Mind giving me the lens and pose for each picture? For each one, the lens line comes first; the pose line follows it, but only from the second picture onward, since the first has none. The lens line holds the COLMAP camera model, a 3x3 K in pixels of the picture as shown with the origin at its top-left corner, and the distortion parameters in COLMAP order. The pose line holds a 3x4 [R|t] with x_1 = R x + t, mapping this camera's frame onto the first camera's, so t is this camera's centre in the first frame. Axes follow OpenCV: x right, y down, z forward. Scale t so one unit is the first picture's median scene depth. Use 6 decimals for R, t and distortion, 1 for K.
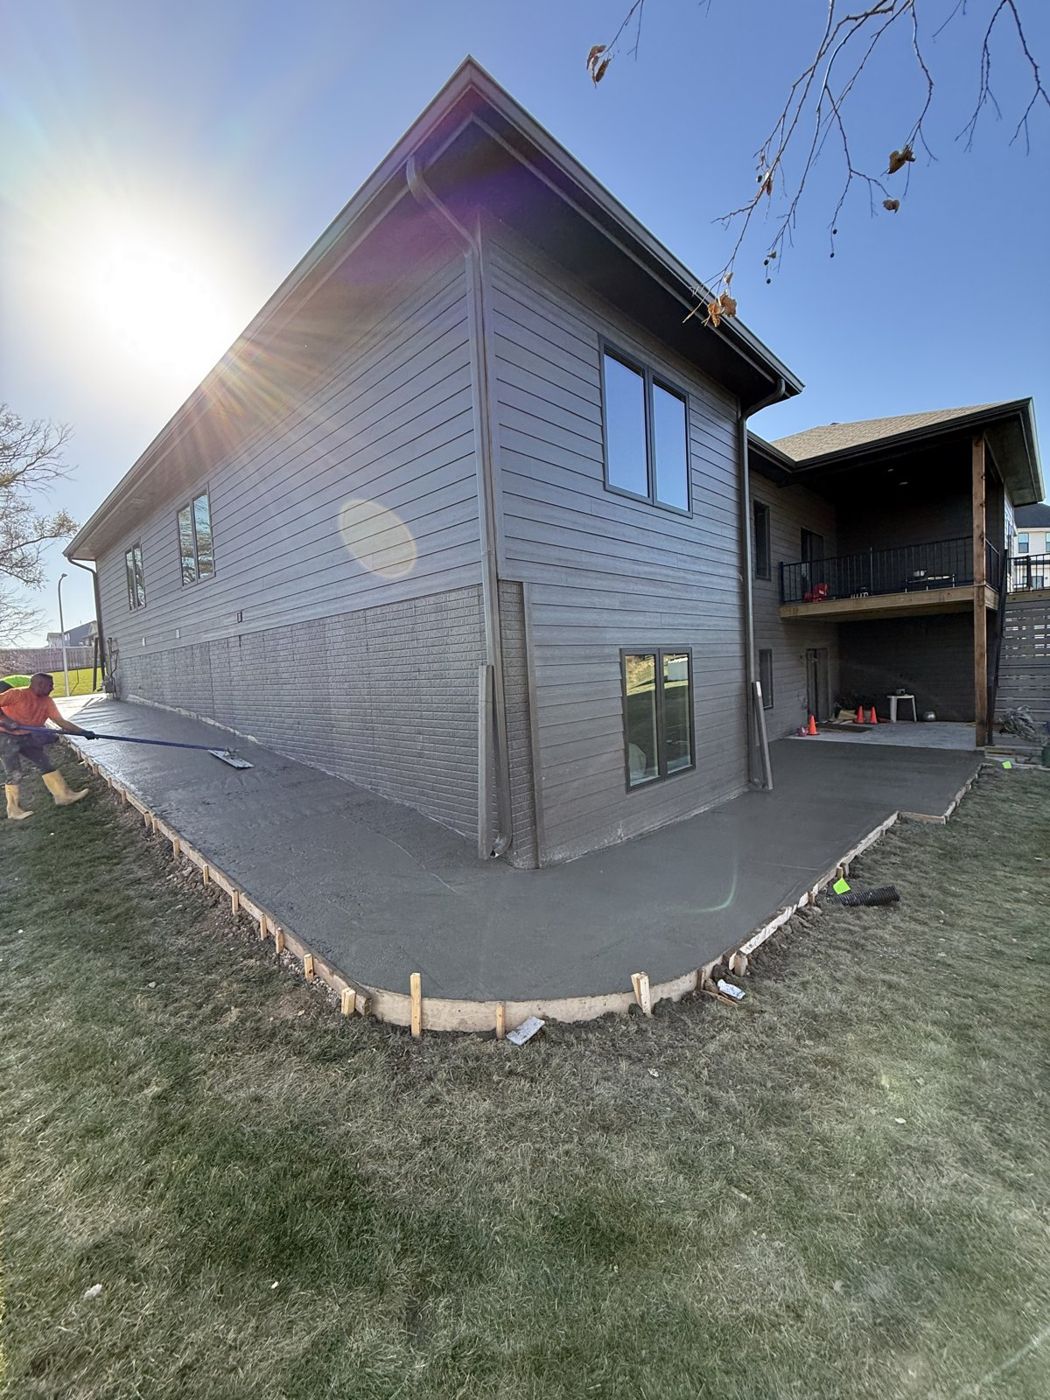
lens RADIAL K [[559.4, 0, 526.1], [0, 559.4, 698.1], [0, 0, 1]] dist [-0.004334, -0.000506]
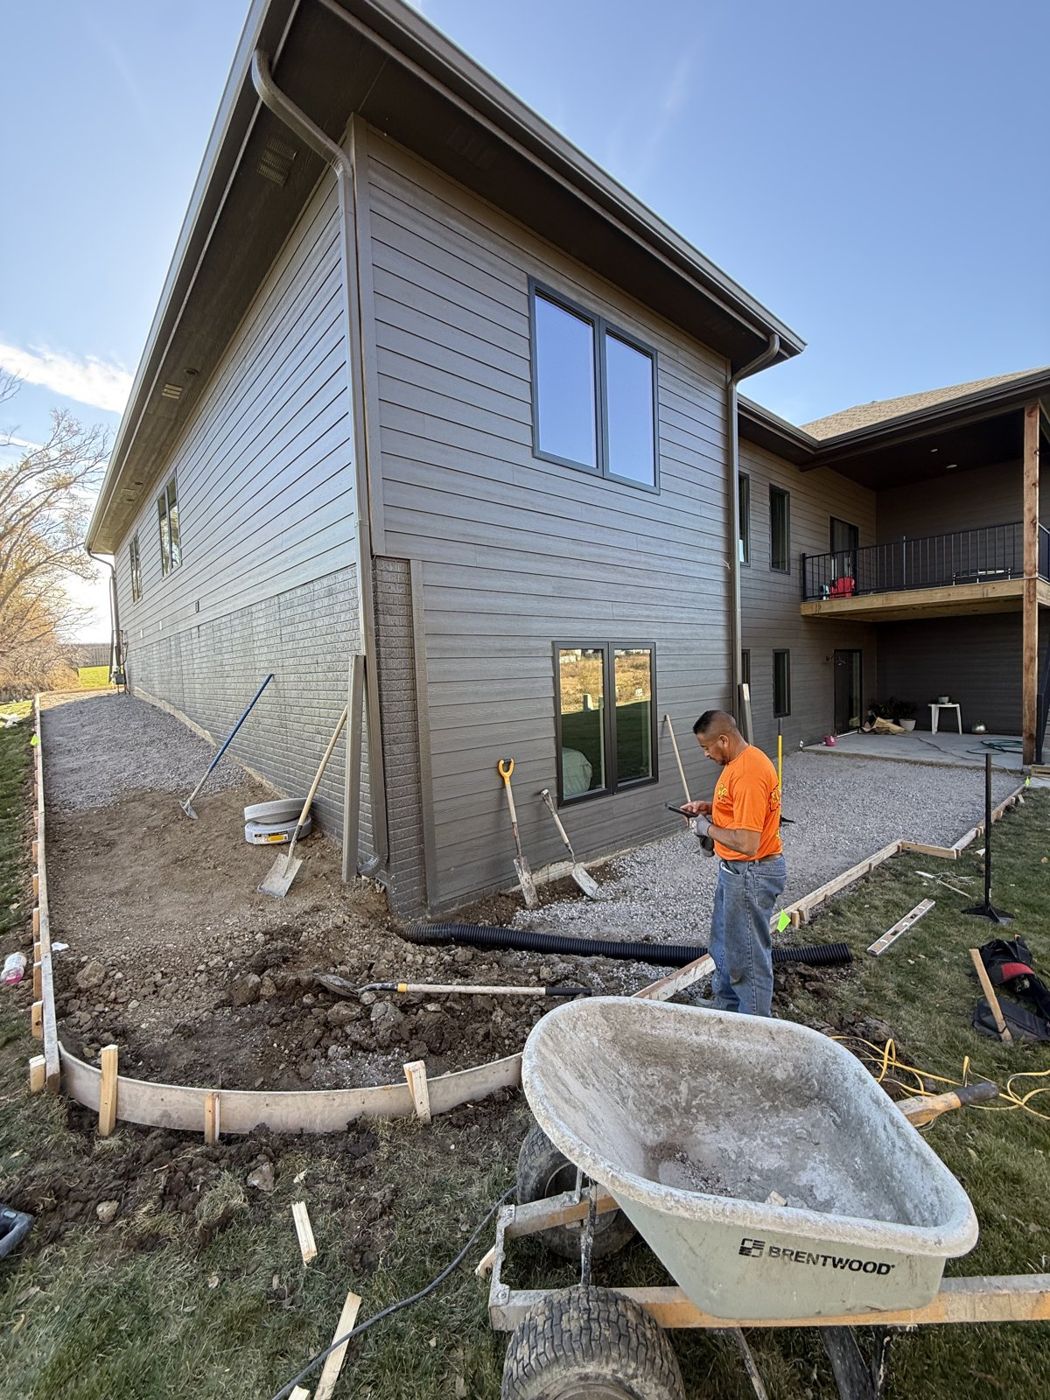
lens RADIAL K [[559.4, 0, 524.3], [0, 559.4, 698.9], [0, 0, 1]] dist [-0.004334, -0.000506]
pose [[0.996054, 0.021226, -0.086169, 0.177699], [-0.021204, 0.999774, 0.001174, 0.000570], [0.086174, 0.000657, 0.996280, 0.118358]]
